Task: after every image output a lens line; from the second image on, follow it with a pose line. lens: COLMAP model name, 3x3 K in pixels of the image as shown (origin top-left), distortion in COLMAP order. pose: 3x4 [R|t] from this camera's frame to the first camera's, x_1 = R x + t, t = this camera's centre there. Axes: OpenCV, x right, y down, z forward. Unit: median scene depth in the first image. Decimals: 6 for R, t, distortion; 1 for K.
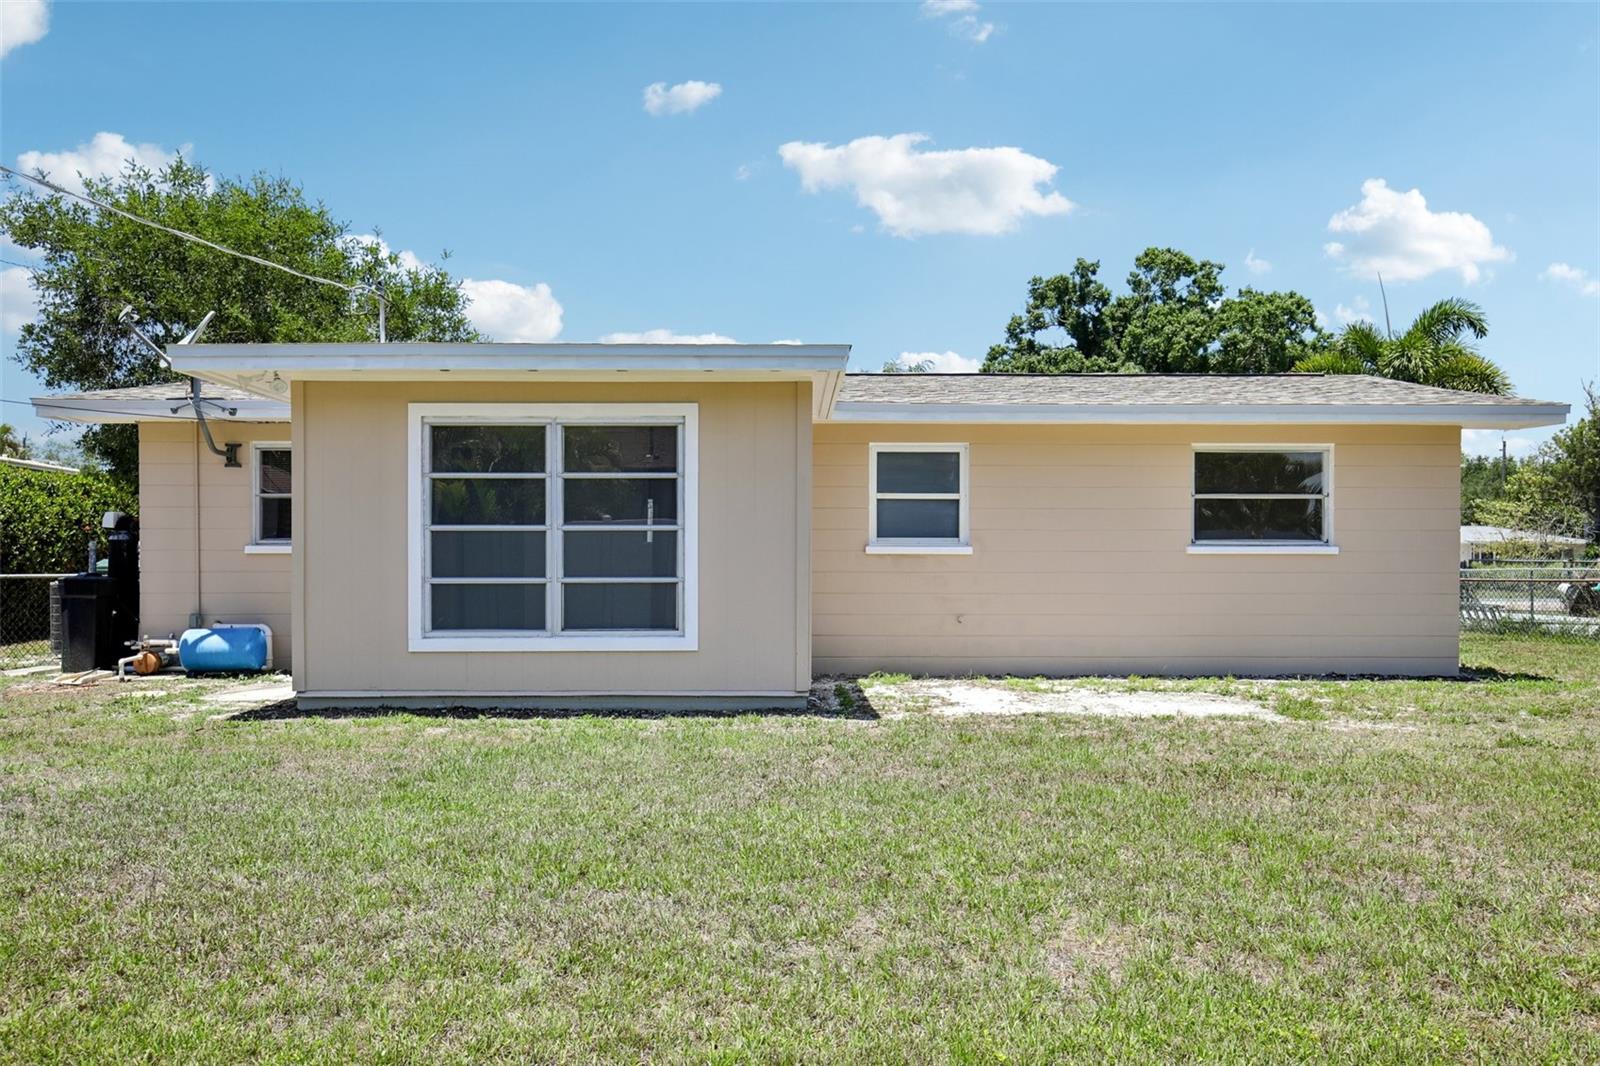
lens RADIAL K [[1277.5, 0, 793.6], [0, 1277.5, 567.7], [0, 0, 1]] dist [0.021603, -0.003509]
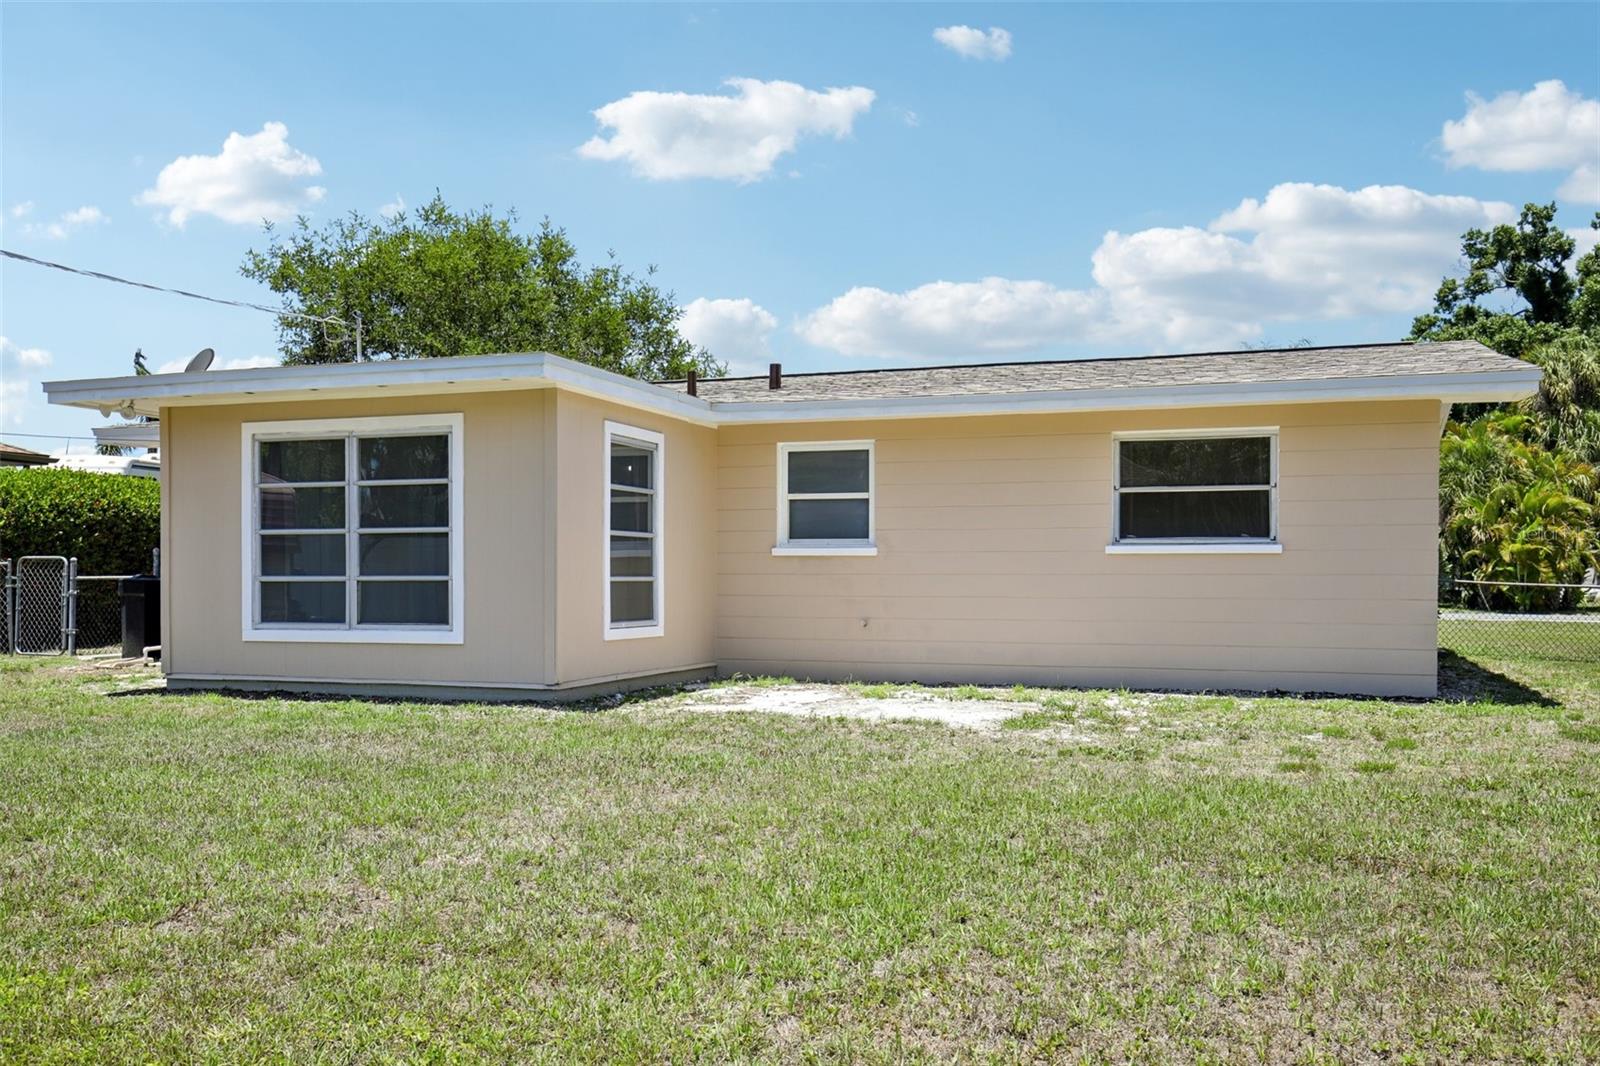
lens RADIAL K [[1380.2, 0, 799.9], [0, 1380.2, 580.4], [0, 0, 1]] dist [0.020508, 0.008966]
pose [[0.942056, 0.000552, -0.335455, 0.431484], [-0.000917, 0.999999, -0.000928, 0.009226], [0.335455, 0.001182, 0.942056, 0.003343]]
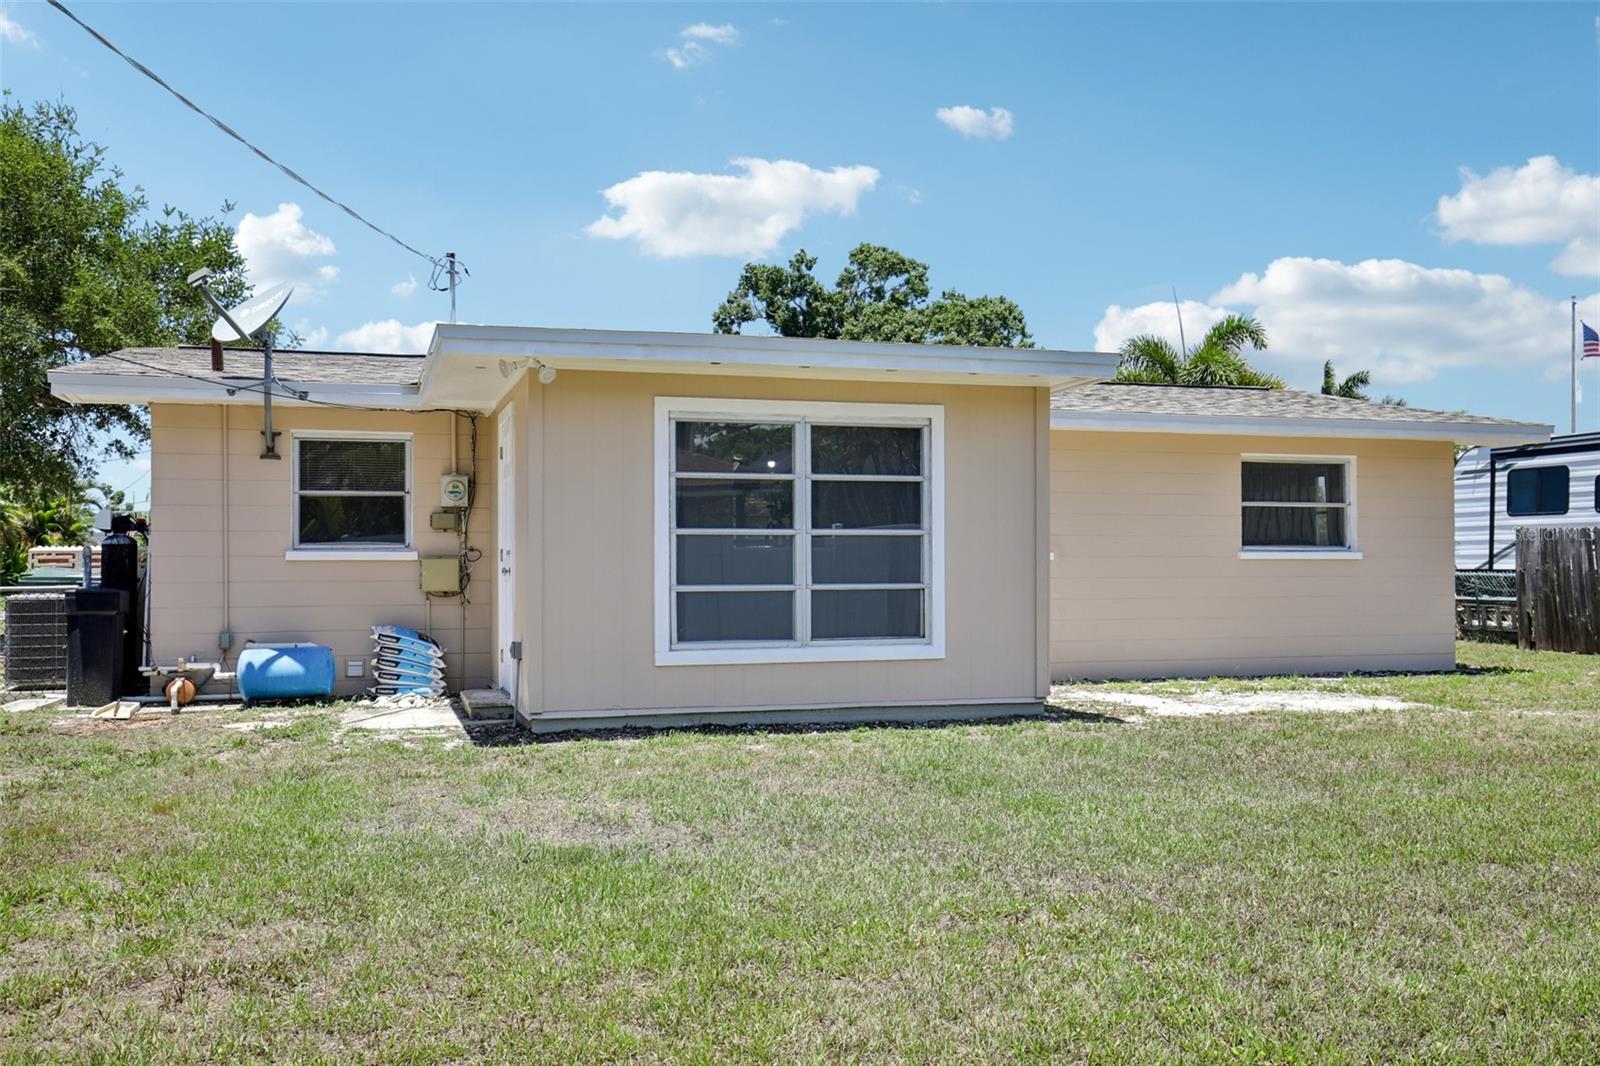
lens RADIAL K [[1409.5, 0, 800.0], [0, 1409.5, 533.0], [0, 0, 1]] dist [0.035136, 0.001821]
pose [[0.958280, 0.003845, 0.285804, -0.364525], [0.004876, 0.999544, -0.029793, 0.000602], [-0.285788, 0.029944, 0.957825, -0.001801]]
